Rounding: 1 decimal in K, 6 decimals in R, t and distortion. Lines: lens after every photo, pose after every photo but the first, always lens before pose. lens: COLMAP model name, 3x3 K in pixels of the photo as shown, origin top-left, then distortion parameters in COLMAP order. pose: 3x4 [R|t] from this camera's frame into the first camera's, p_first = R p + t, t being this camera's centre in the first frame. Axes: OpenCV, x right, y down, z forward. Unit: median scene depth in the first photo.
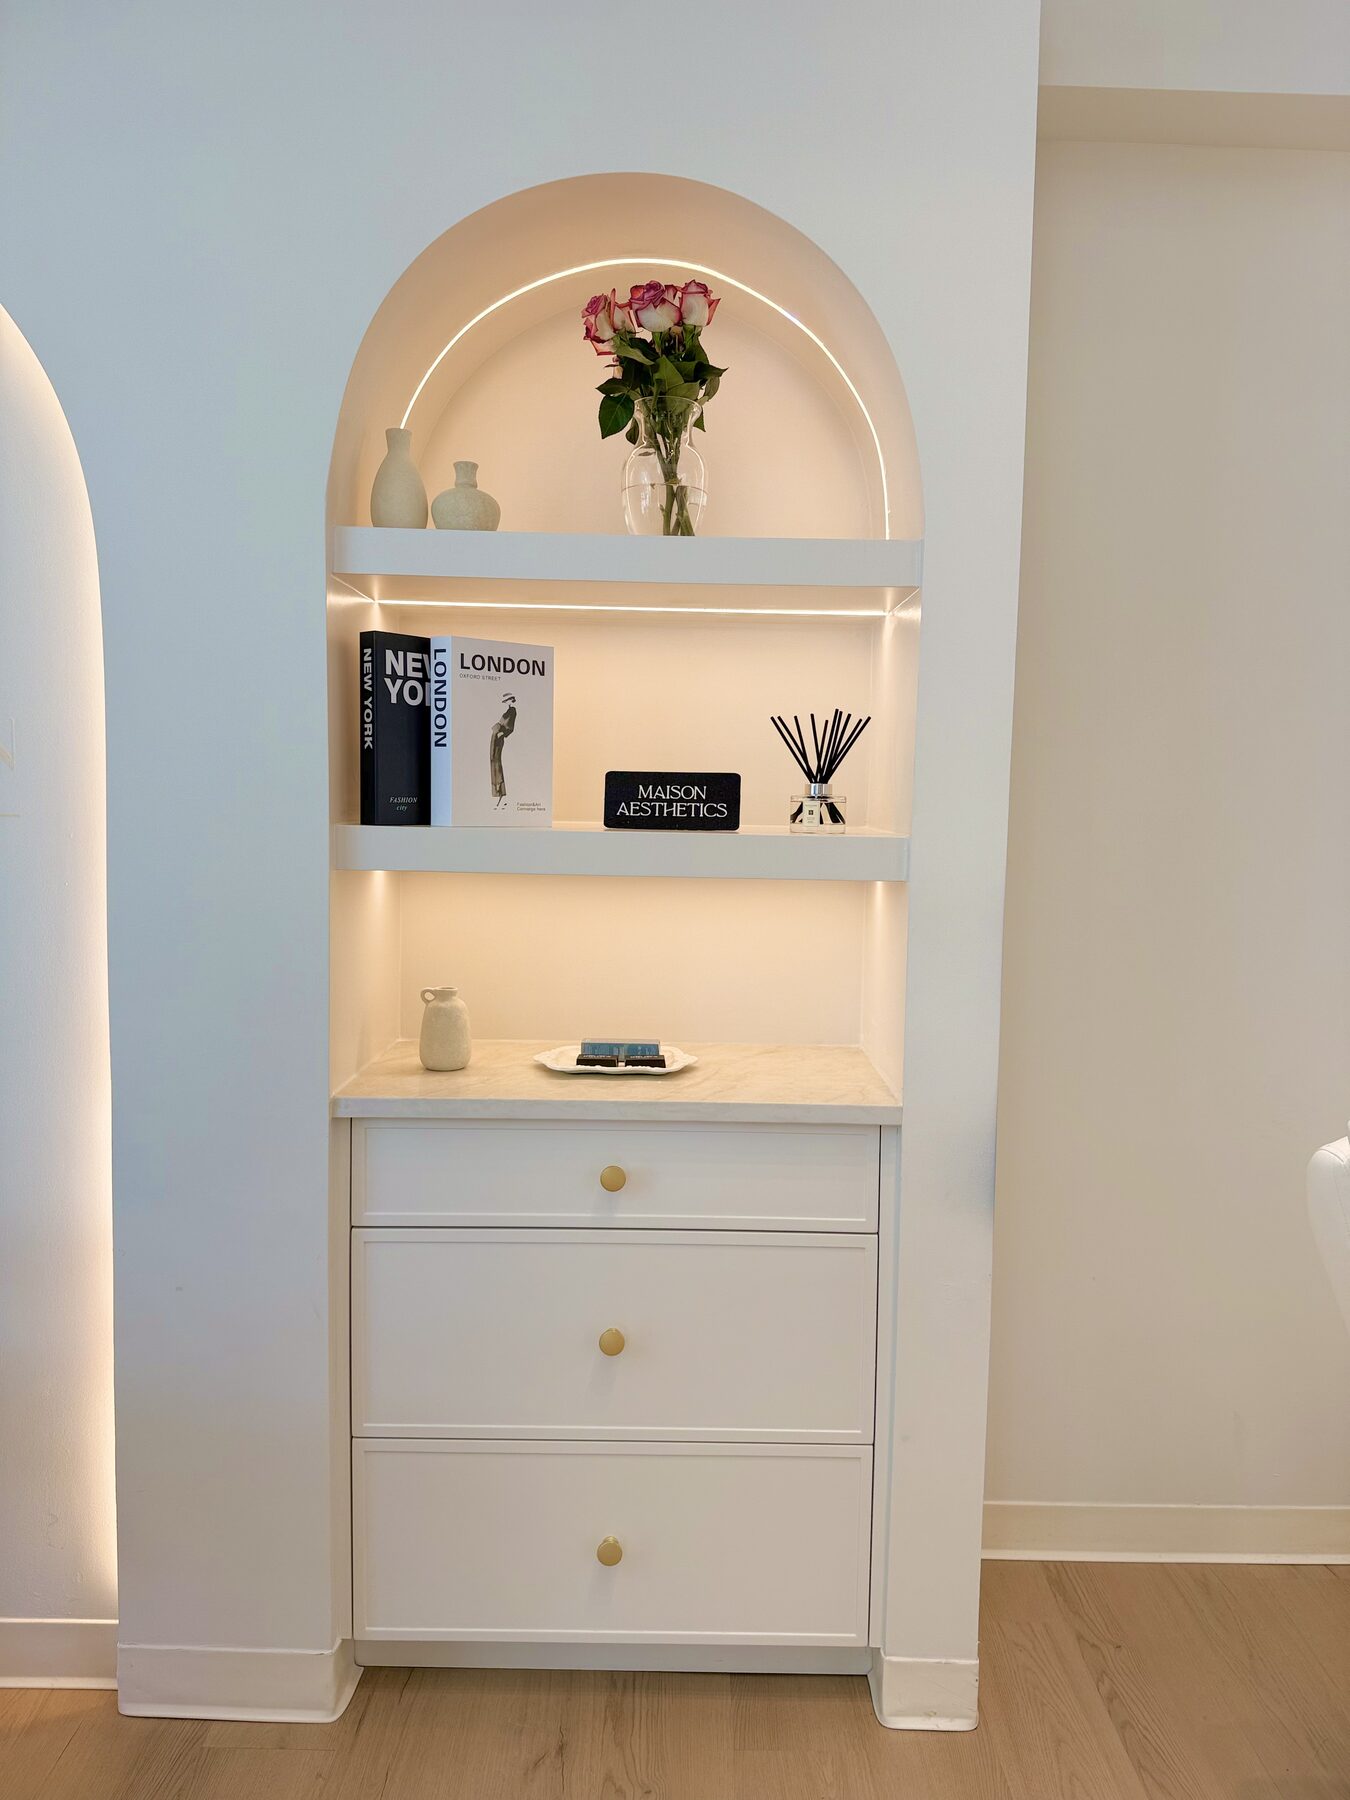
lens RADIAL K [[1260.9, 0, 674.2], [0, 1260.9, 915.9], [0, 0, 1]] dist [0.064549, -0.012070]
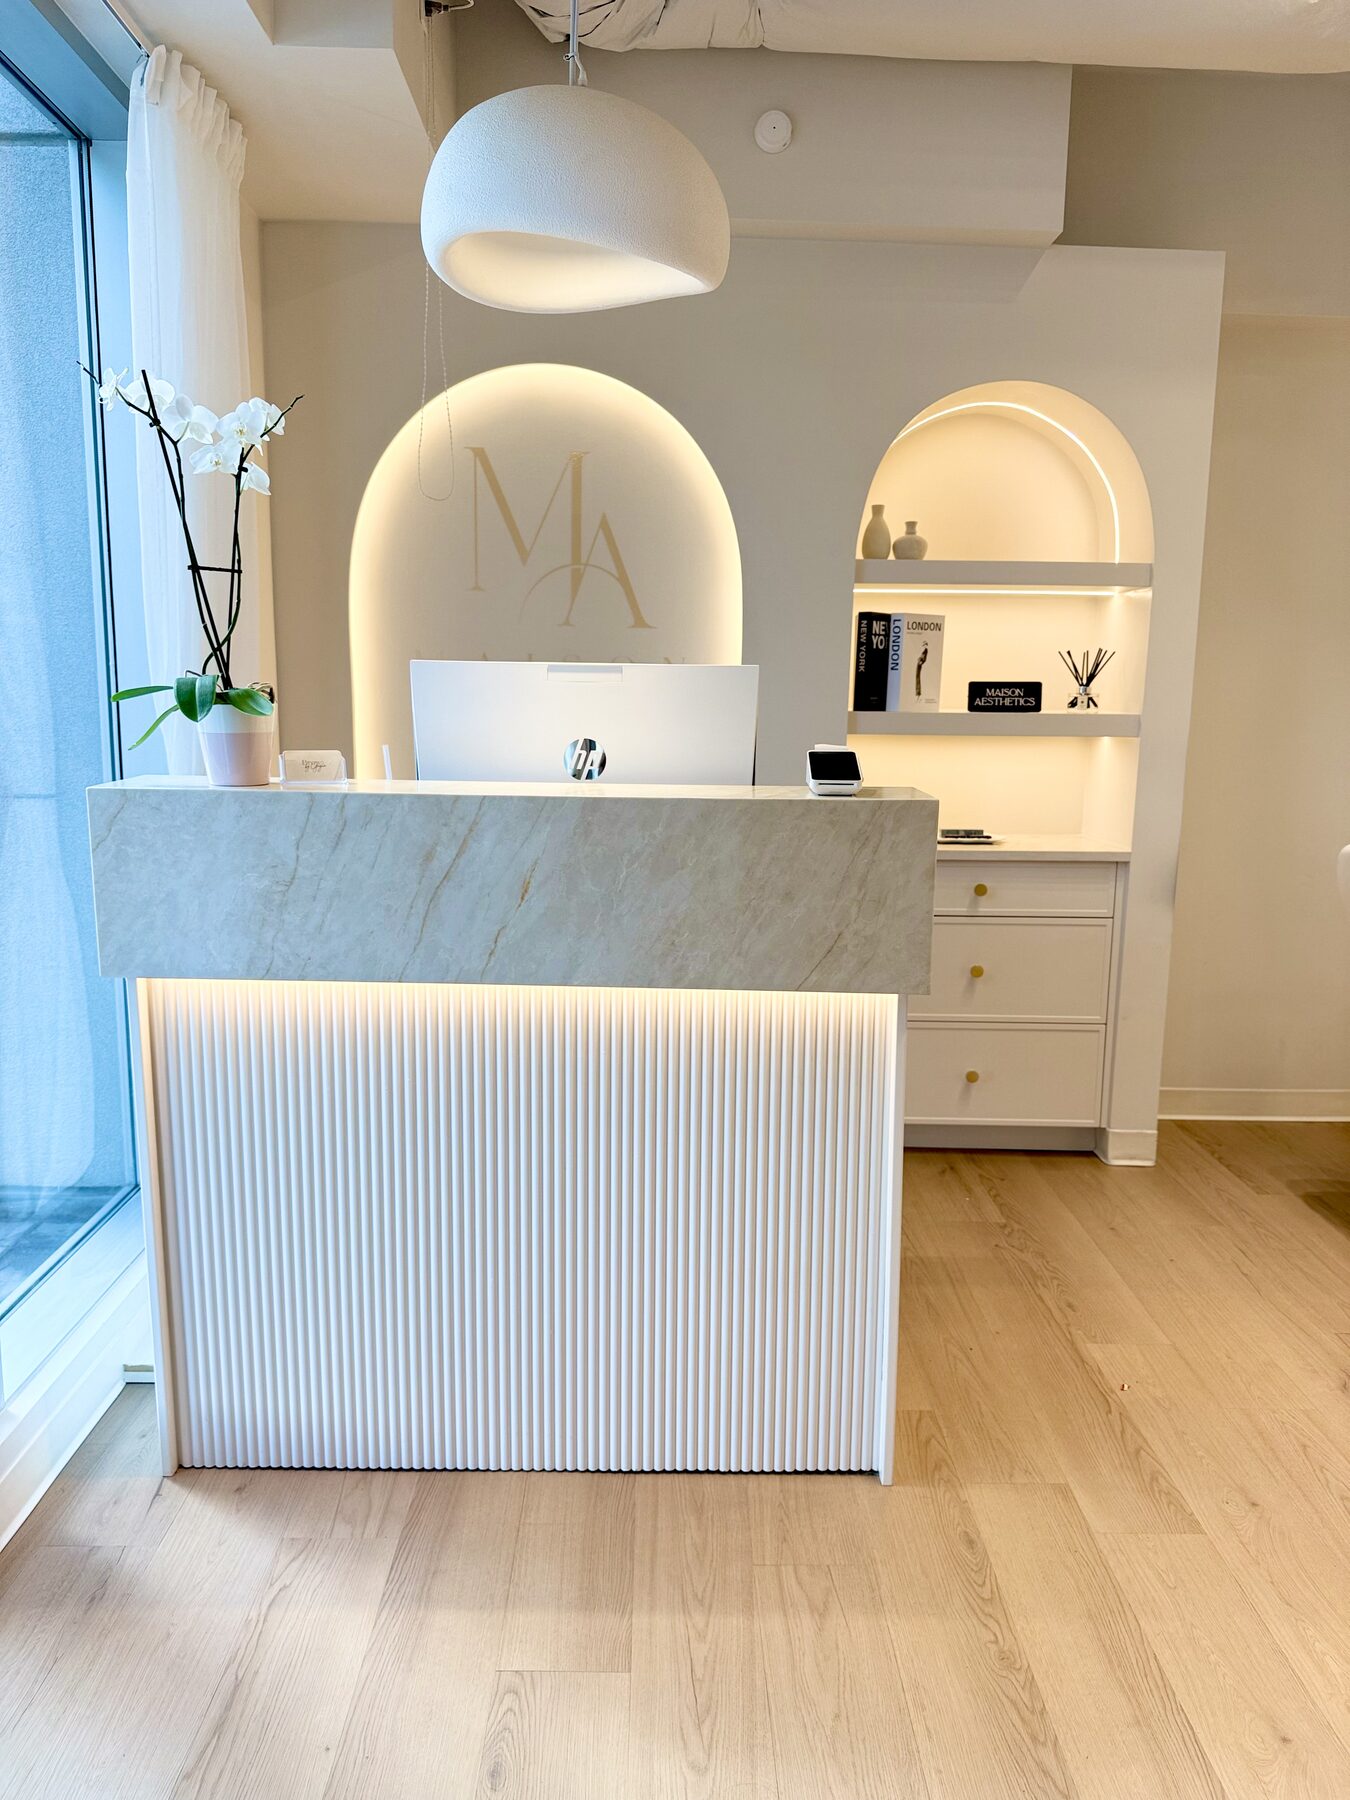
lens RADIAL K [[1260.9, 0, 663.8], [0, 1260.9, 905.8], [0, 0, 1]] dist [0.064549, -0.012070]
pose [[0.999951, -0.007839, 0.006073, -0.541968], [0.007387, 0.997438, 0.071158, 0.084790], [-0.006616, -0.071109, 0.997447, -0.945238]]
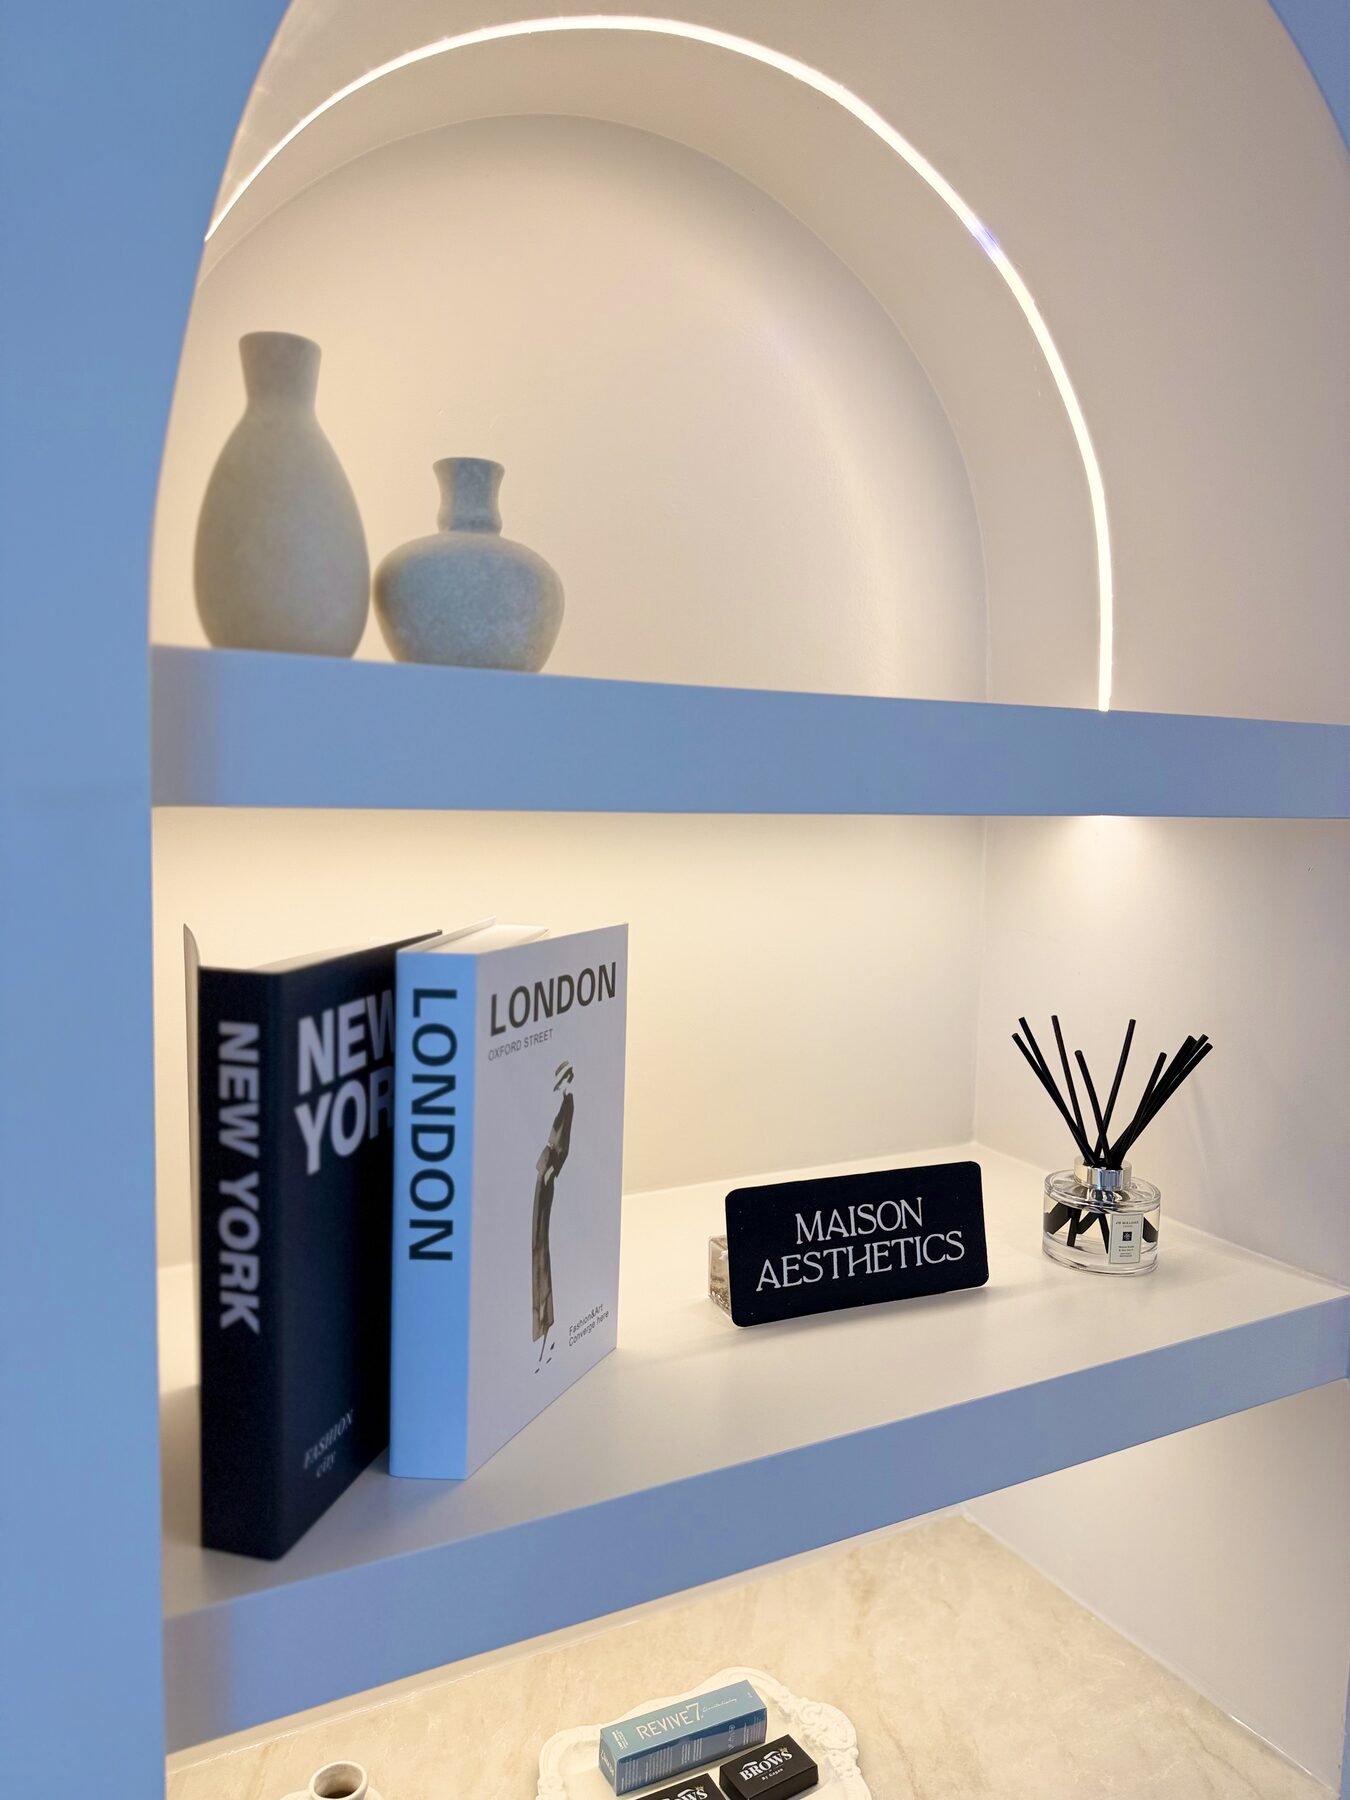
lens RADIAL K [[1260.9, 0, 674.4], [0, 1260.9, 897.1], [0, 0, 1]] dist [0.064549, -0.012070]
pose [[0.878335, -0.045842, 0.475842, -0.281223], [0.048418, 0.998804, 0.006851, -0.227262], [-0.475587, 0.017021, 0.879504, 0.643370]]
